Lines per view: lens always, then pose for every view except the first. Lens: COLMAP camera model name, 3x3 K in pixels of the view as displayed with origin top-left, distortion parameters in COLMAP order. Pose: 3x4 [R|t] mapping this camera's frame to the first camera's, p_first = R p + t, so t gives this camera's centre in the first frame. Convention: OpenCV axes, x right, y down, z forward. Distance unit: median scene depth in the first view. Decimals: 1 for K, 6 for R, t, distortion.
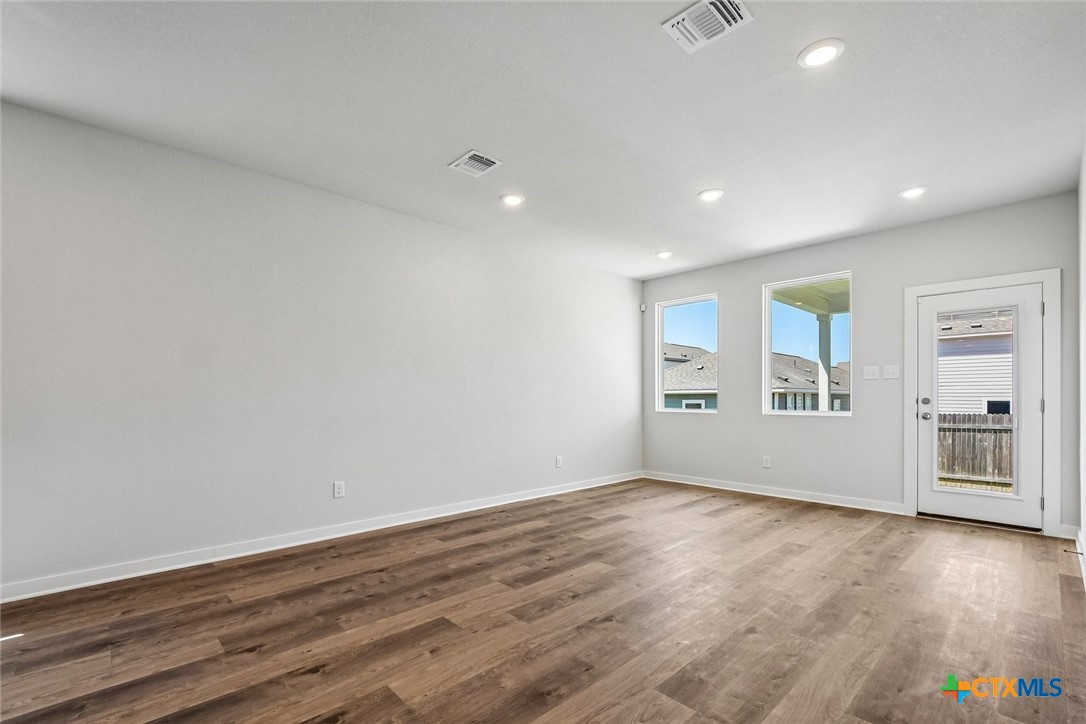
lens RADIAL K [[479.1, 0, 528.8], [0, 479.1, 391.0], [0, 0, 1]] dist [0.004093, -0.003874]
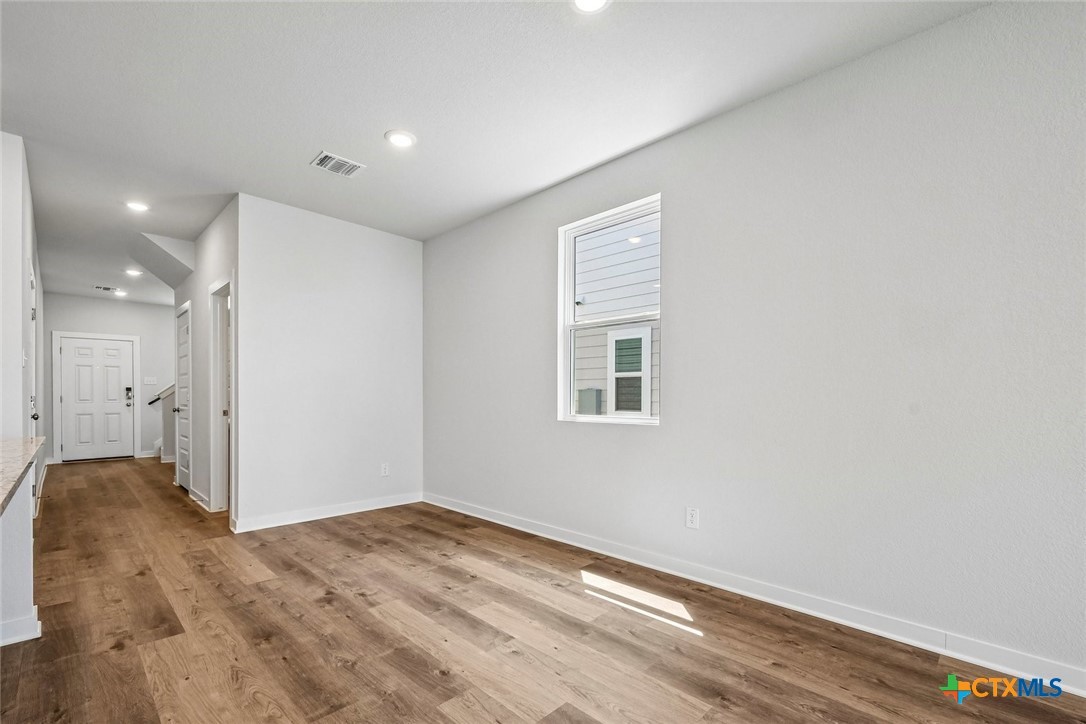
lens RADIAL K [[479.1, 0, 533.4], [0, 479.1, 399.9], [0, 0, 1]] dist [0.004093, -0.003874]
pose [[0.042642, 0.012357, -0.999014, -0.044707], [0.012154, 0.999843, 0.012886, 0.004823], [0.999016, -0.012692, 0.042485, 0.367196]]
